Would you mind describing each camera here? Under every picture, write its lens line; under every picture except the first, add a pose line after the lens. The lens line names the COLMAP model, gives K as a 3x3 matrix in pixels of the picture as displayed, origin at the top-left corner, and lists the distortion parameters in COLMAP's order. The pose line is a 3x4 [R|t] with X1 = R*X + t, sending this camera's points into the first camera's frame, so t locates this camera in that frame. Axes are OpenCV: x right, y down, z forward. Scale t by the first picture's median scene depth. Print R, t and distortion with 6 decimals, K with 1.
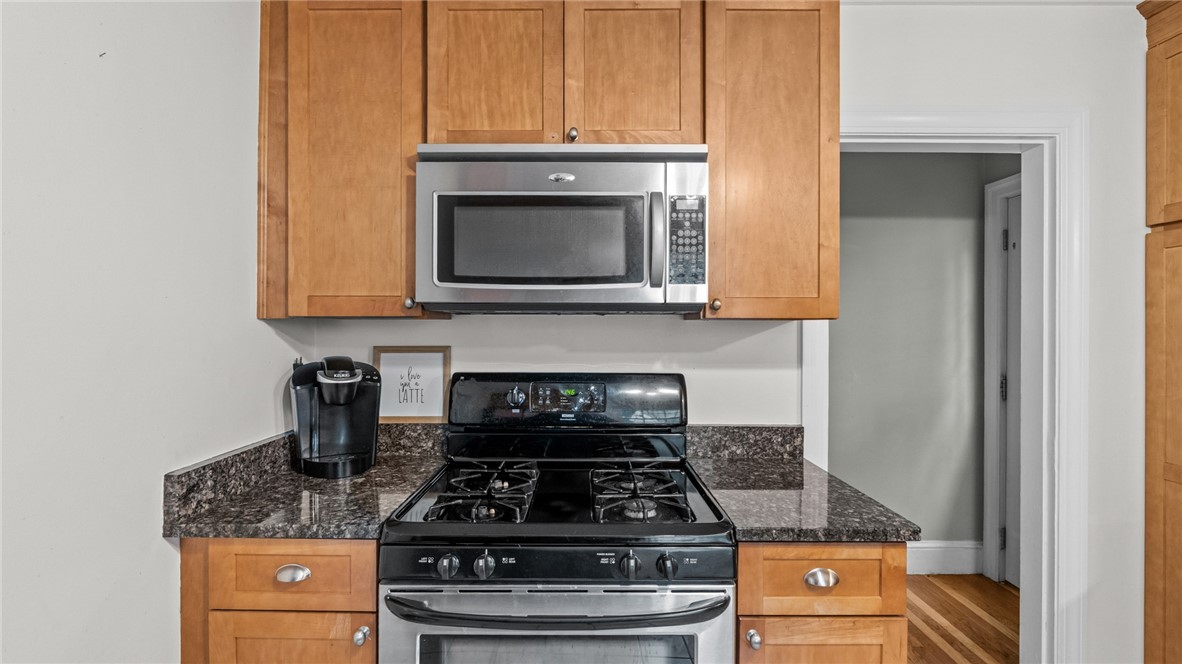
lens RADIAL K [[541.8, 0, 588.4], [0, 541.8, 328.7], [0, 0, 1]] dist [-0.011100, 0.004385]
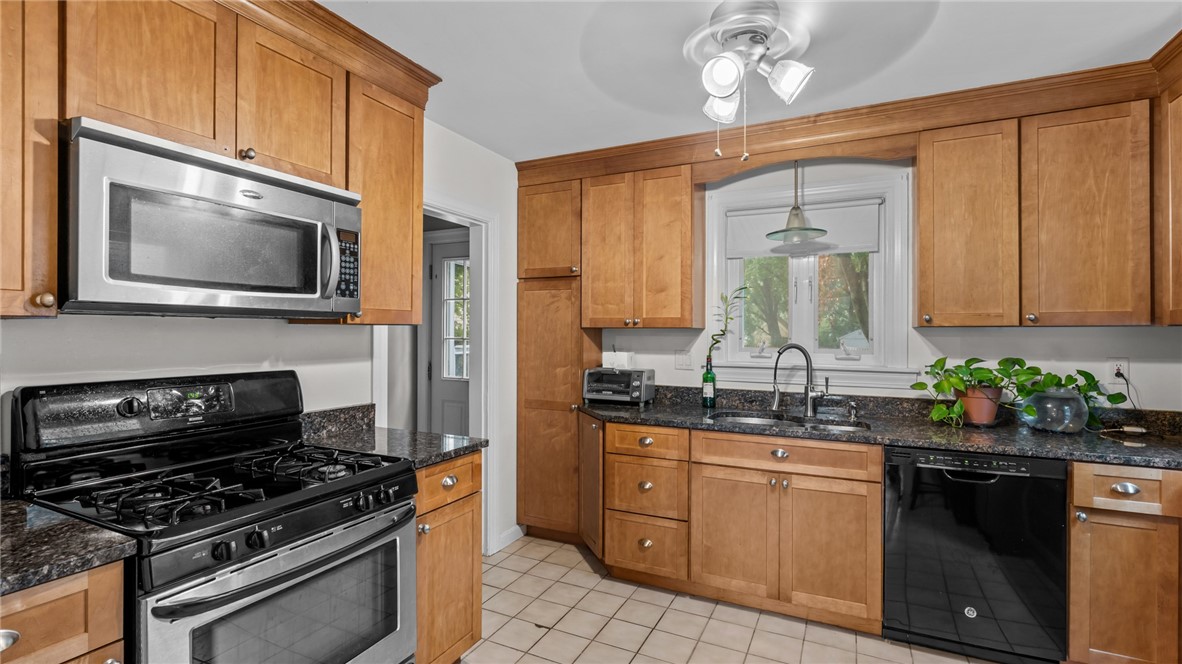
lens RADIAL K [[541.8, 0, 590.0], [0, 541.8, 332.8], [0, 0, 1]] dist [-0.011100, 0.004385]
pose [[0.437023, -0.001999, 0.899448, -0.695047], [-0.000632, 0.999997, 0.002530, -0.000431], [-0.899450, -0.001674, 0.437020, -0.095890]]
